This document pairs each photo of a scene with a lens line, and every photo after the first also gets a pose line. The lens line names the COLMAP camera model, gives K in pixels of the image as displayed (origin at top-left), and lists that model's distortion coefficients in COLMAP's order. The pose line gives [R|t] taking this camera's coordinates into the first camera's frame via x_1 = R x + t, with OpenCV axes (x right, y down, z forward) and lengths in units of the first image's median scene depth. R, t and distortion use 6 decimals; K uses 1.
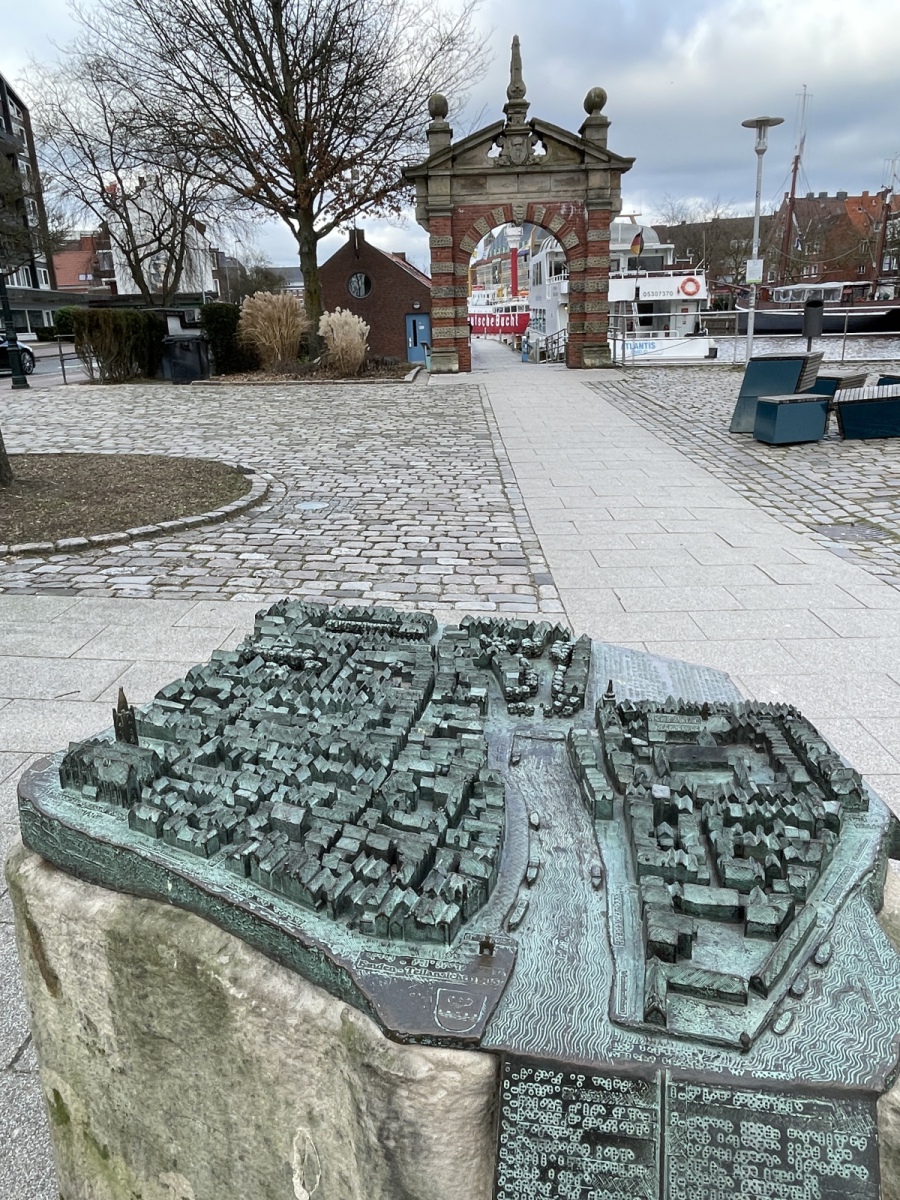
lens RADIAL K [[853.2, 0, 450.7], [0, 853.2, 587.8], [0, 0, 1]] dist [0.004516, 0.004381]
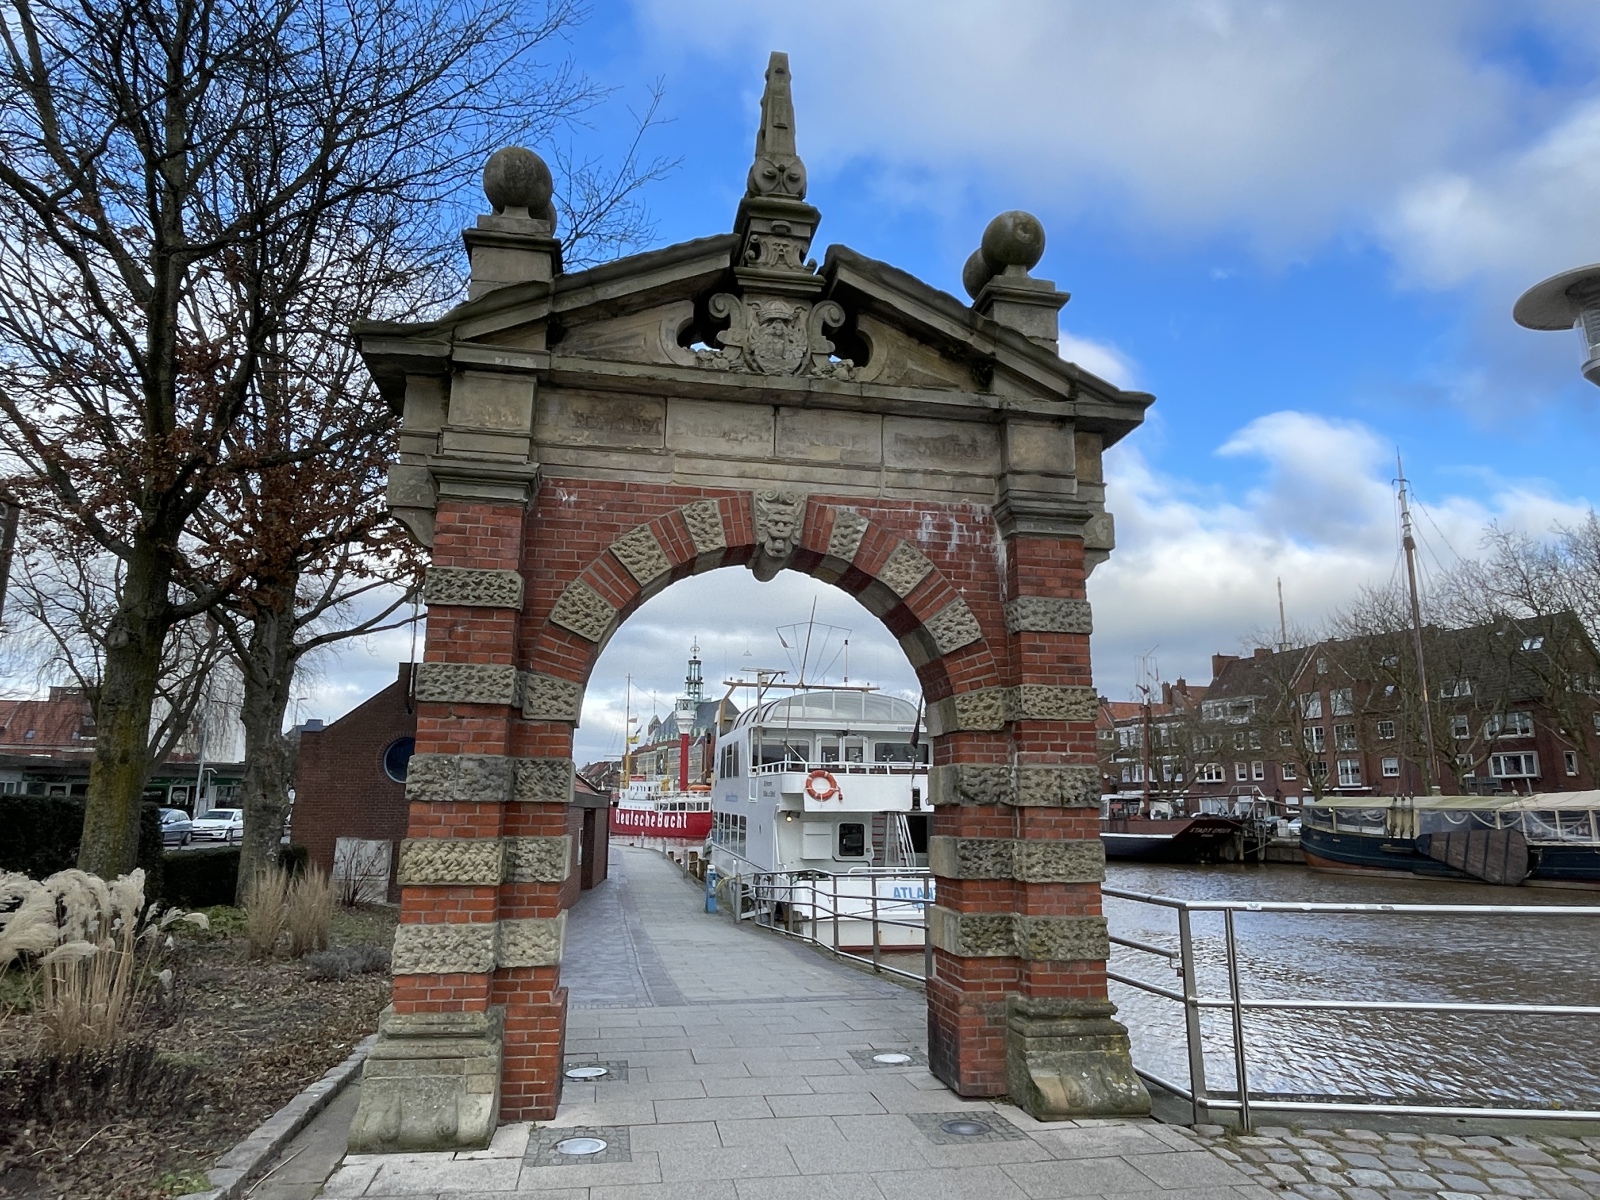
lens RADIAL K [[979.9, 0, 801.3], [0, 979.9, 597.9], [0, 0, 1]] dist [-0.002354, -0.001045]
pose [[0.980494, 0.082332, 0.178476, 0.035790], [0.017958, 0.866717, -0.498476, -0.284569], [-0.195729, 0.491958, 0.848332, 0.818757]]
